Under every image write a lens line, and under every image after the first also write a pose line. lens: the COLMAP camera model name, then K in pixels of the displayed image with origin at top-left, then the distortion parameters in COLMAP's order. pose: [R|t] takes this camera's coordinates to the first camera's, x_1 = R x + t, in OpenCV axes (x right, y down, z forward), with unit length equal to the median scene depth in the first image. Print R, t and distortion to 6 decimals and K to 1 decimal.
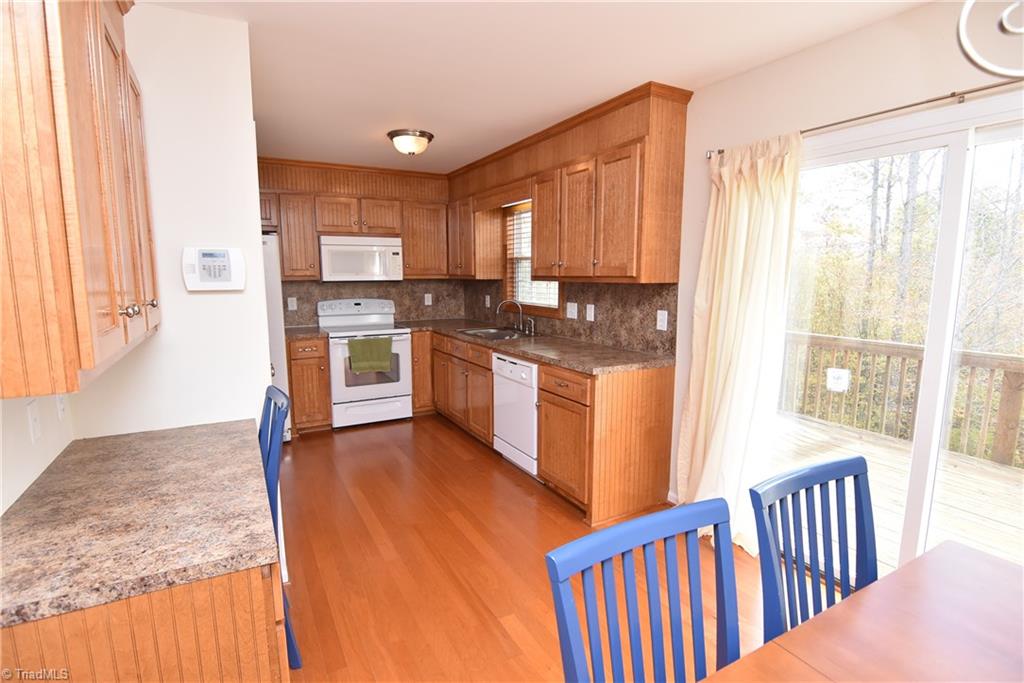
lens RADIAL K [[497.8, 0, 506.2], [0, 497.8, 342.7], [0, 0, 1]] dist [-0.011363, -0.001002]
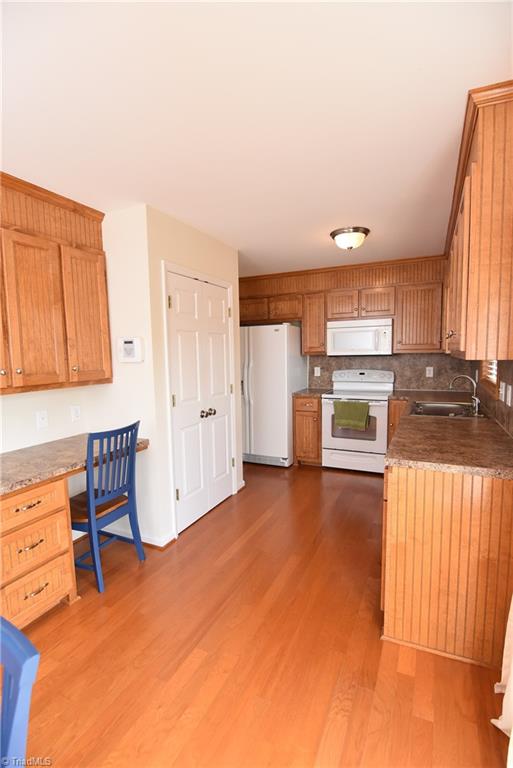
lens RADIAL K [[373.4, 0, 257.4], [0, 373.4, 388.4], [0, 0, 1]] dist [-0.011363, -0.001002]
pose [[0.594682, 0.070025, -0.800905, 0.329019], [-0.094734, 0.995363, 0.016686, -0.034512], [0.798360, 0.065951, 0.598558, 0.253960]]
